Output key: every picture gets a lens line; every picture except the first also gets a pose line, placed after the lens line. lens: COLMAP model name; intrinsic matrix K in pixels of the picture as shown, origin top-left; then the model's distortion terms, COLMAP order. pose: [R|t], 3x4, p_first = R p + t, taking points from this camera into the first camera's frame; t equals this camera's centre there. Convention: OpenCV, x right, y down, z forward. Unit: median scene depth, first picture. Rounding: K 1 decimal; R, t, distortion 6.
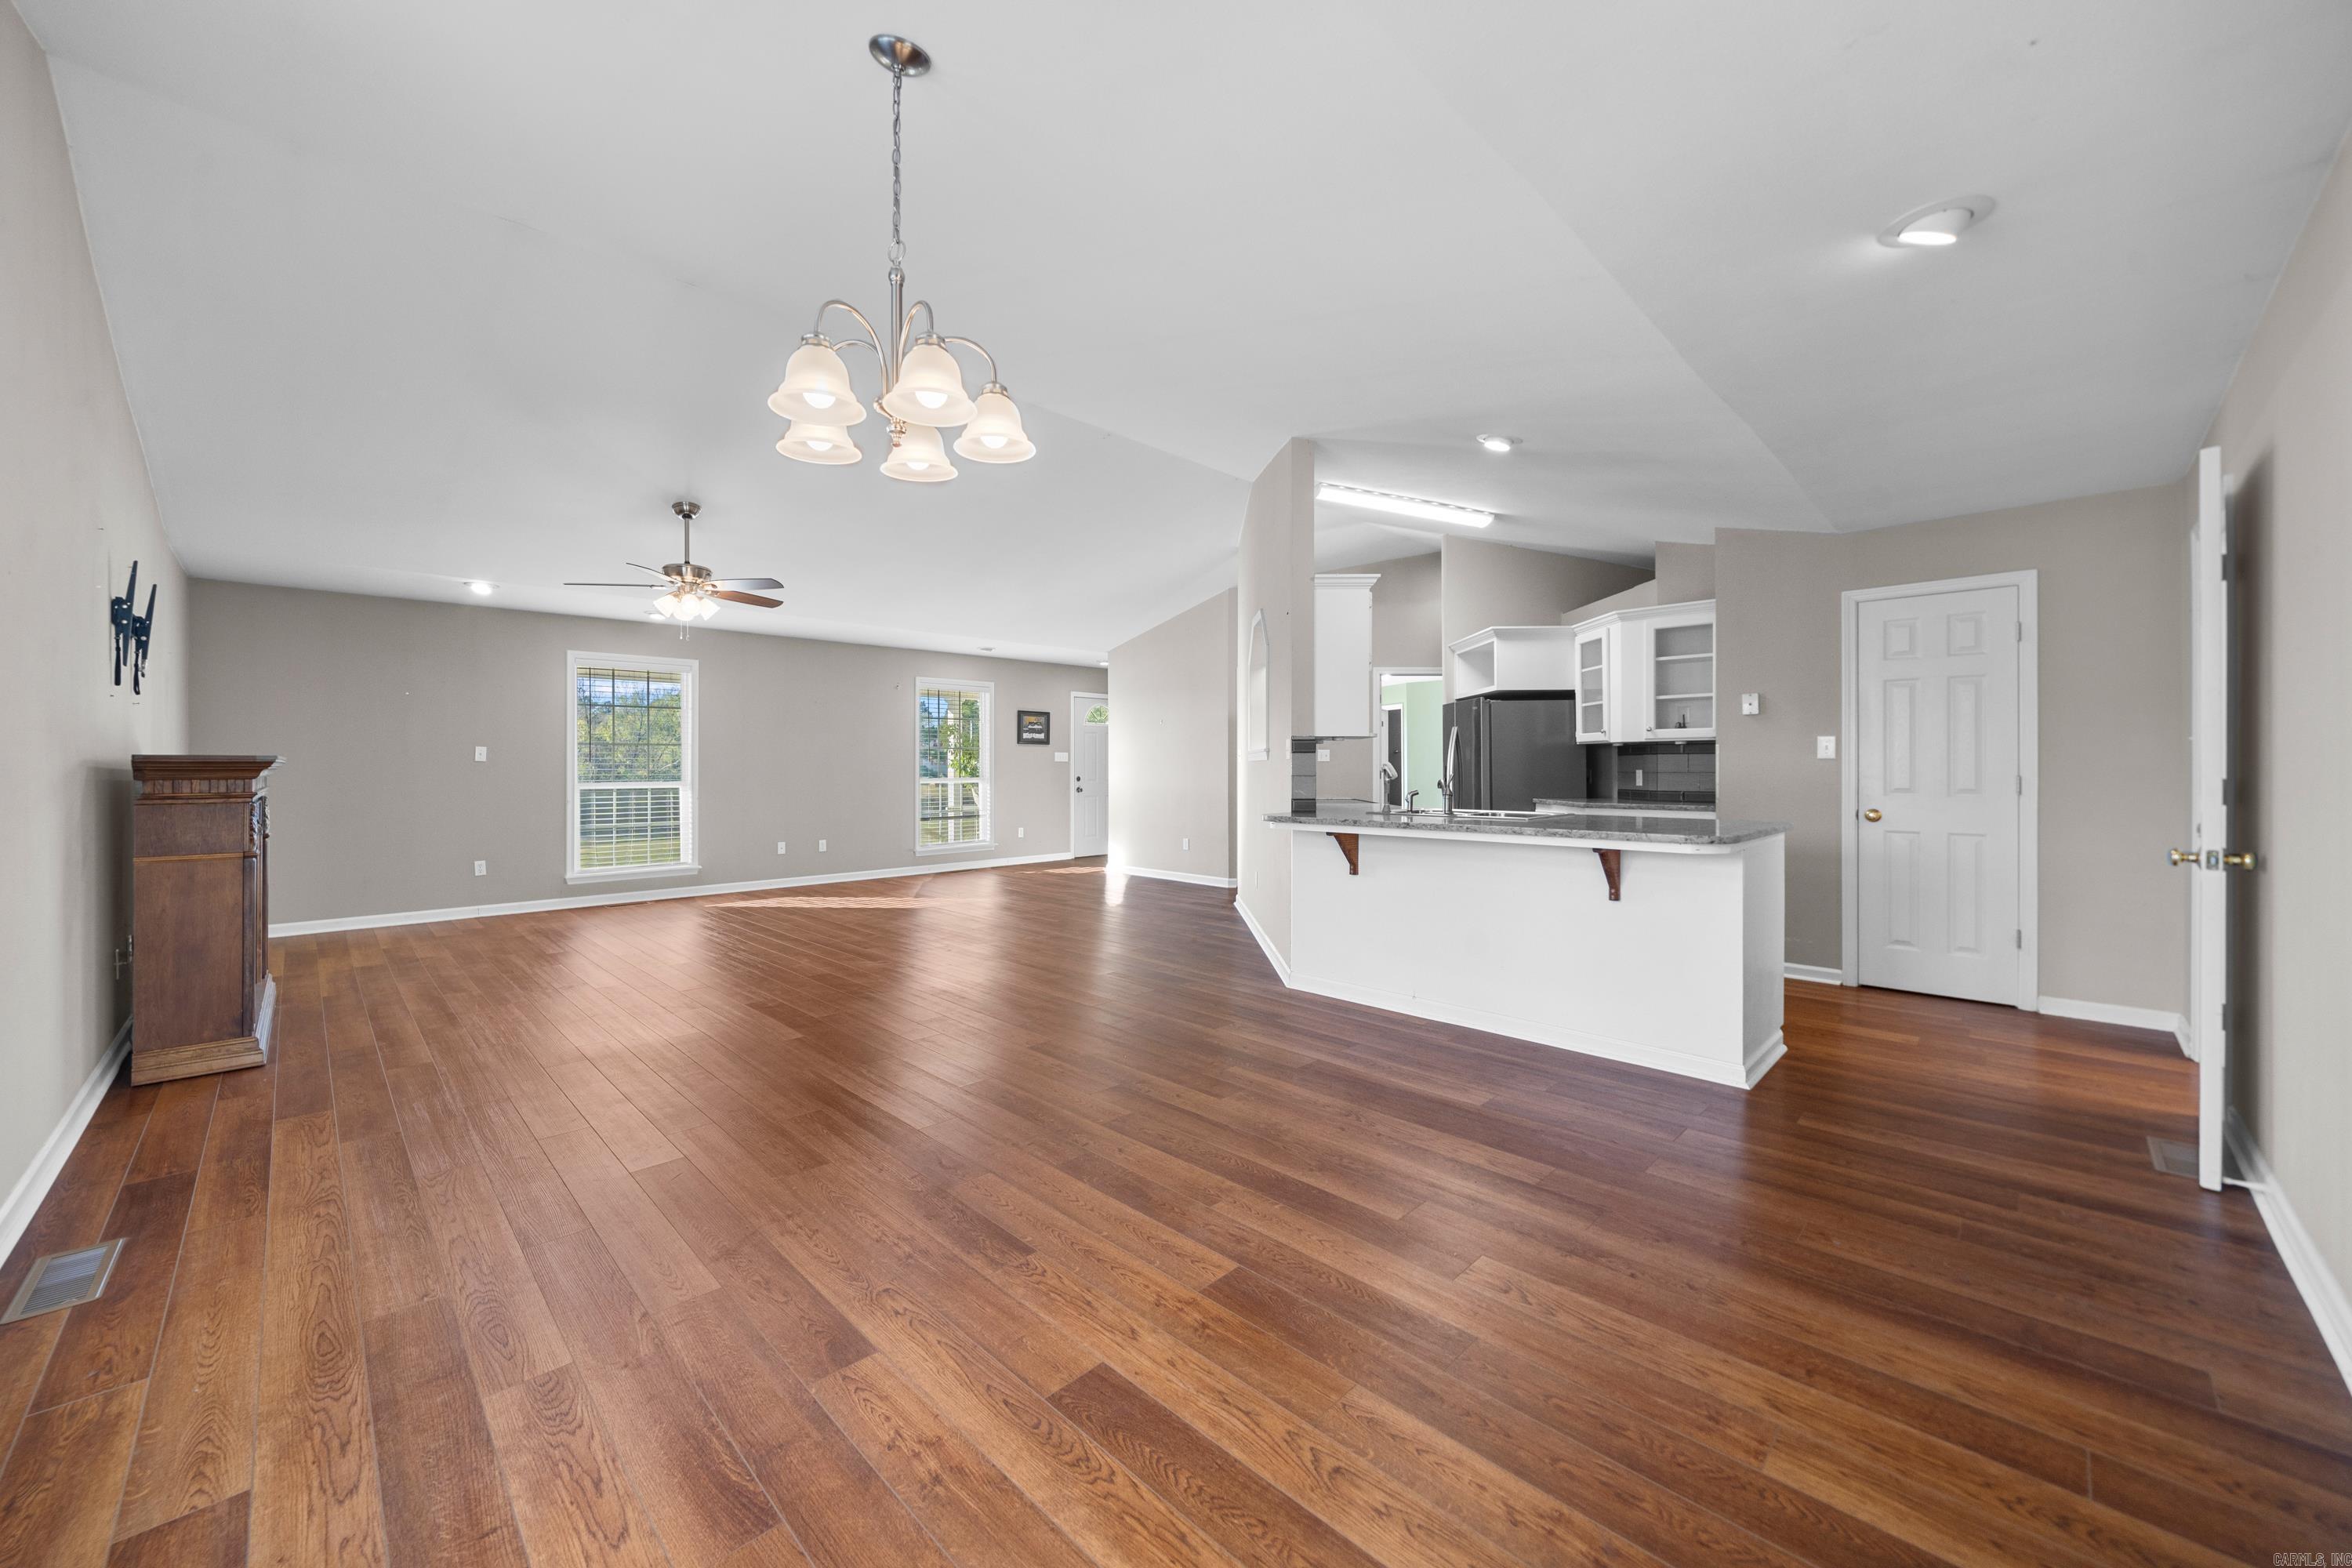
lens RADIAL K [[875.5, 0, 1139.5], [0, 875.5, 770.6], [0, 0, 1]] dist [-0.015803, 0.000203]
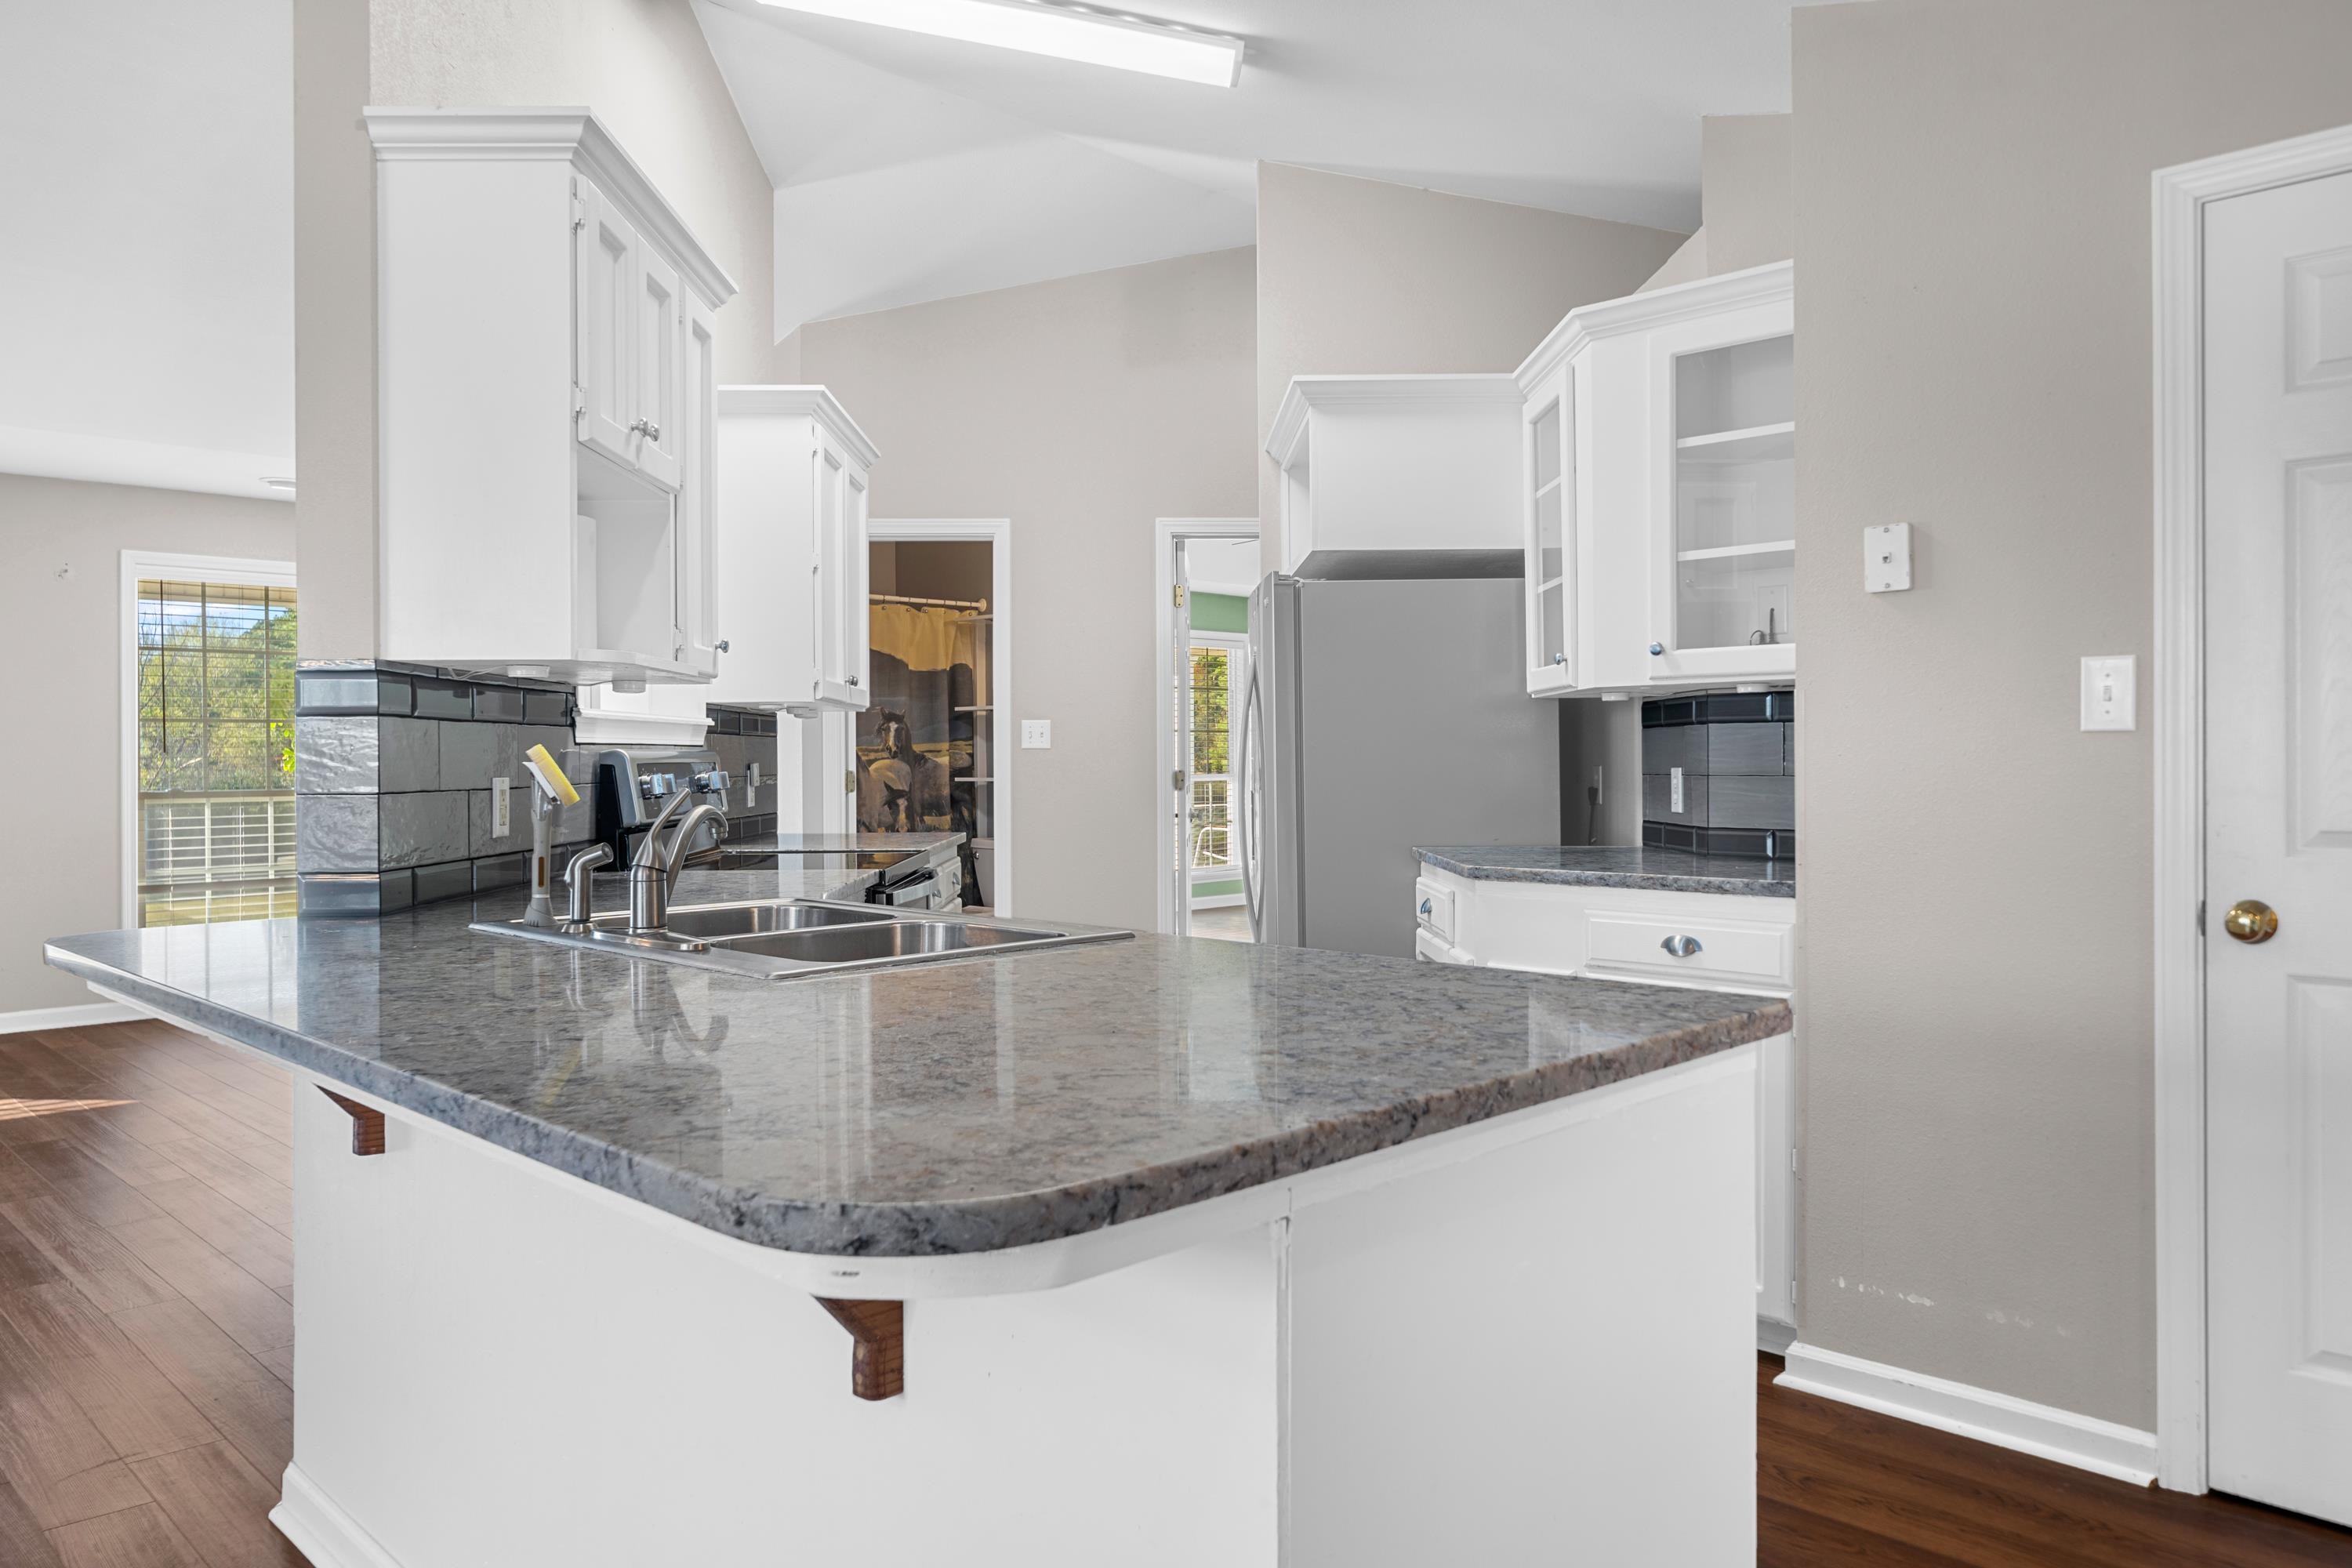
lens RADIAL K [[1593.6, 0, 1177.2], [0, 1593.6, 776.0], [0, 0, 1]] dist [0.010256, -0.003160]
pose [[0.999721, -0.003720, 0.023343, 0.461071], [0.003584, 0.999976, 0.005846, -0.002564], [-0.023364, -0.005760, 0.999710, 0.455971]]
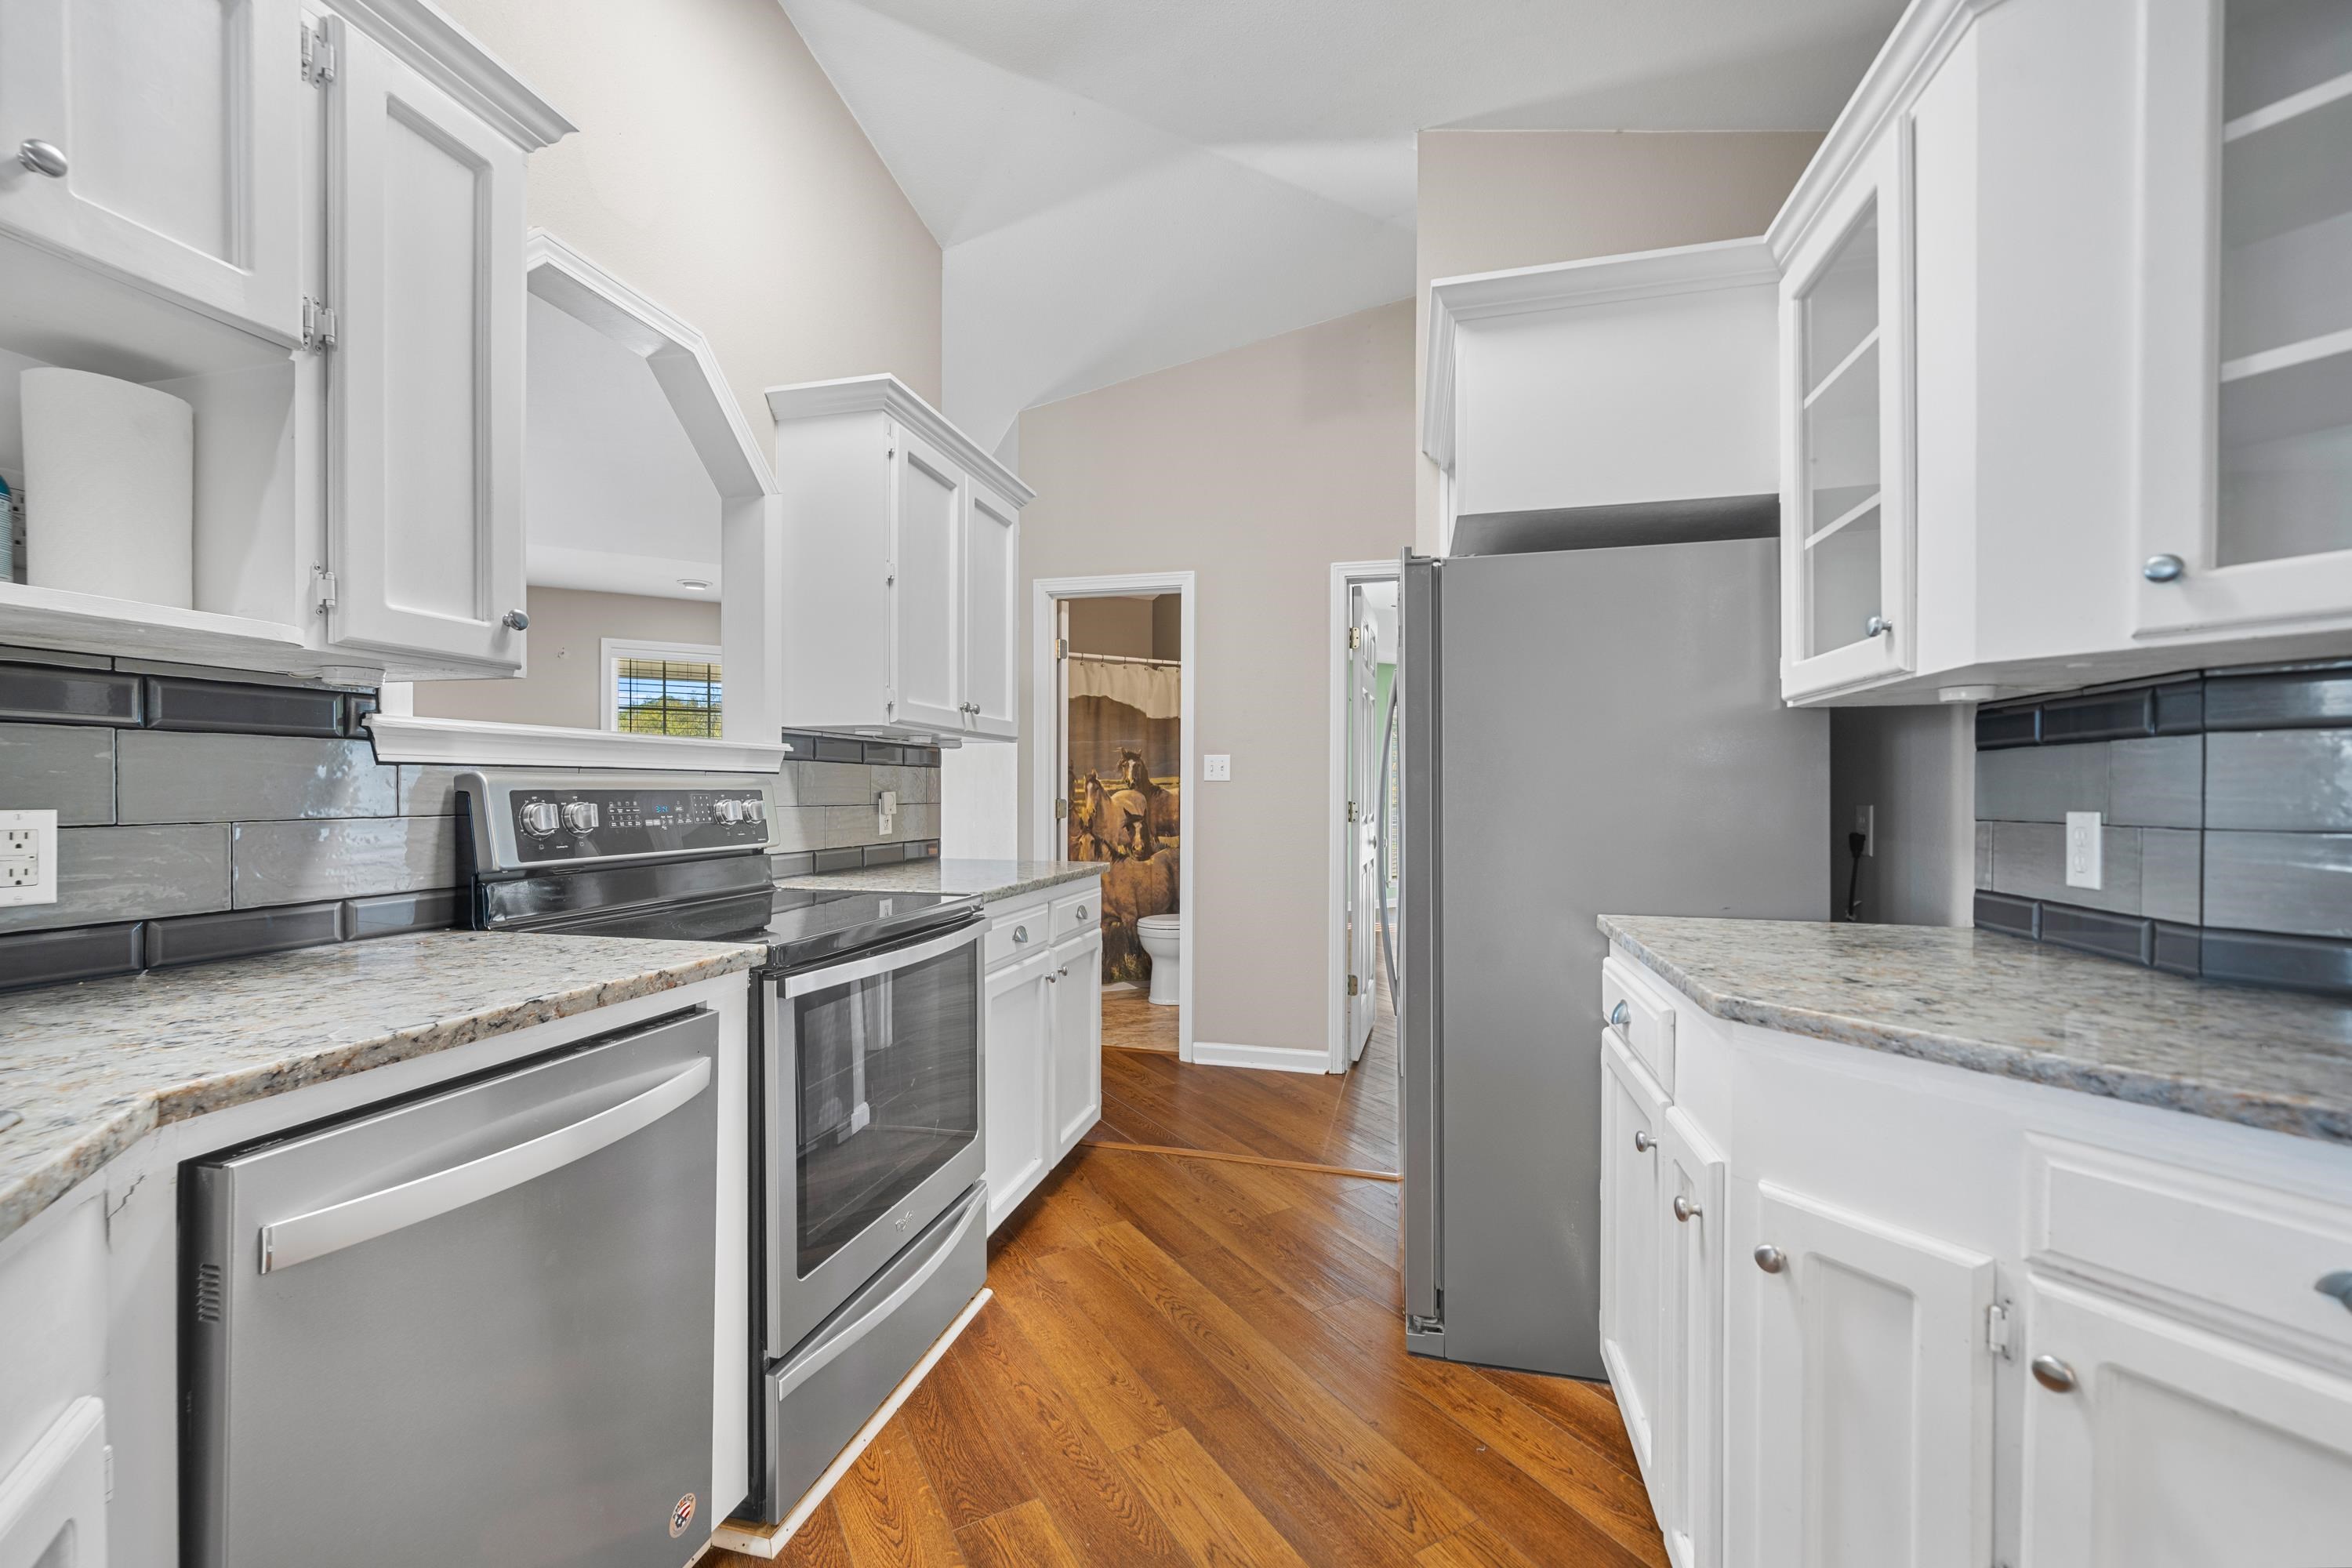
lens RADIAL K [[922.6, 0, 1163.0], [0, 922.6, 803.7], [0, 0, 1]] dist [-0.001735, 0.000143]
pose [[0.966528, 0.008311, -0.256426, 0.539845], [-0.006145, 0.999938, 0.009246, -0.004750], [0.256487, -0.007361, 0.966520, 0.945825]]
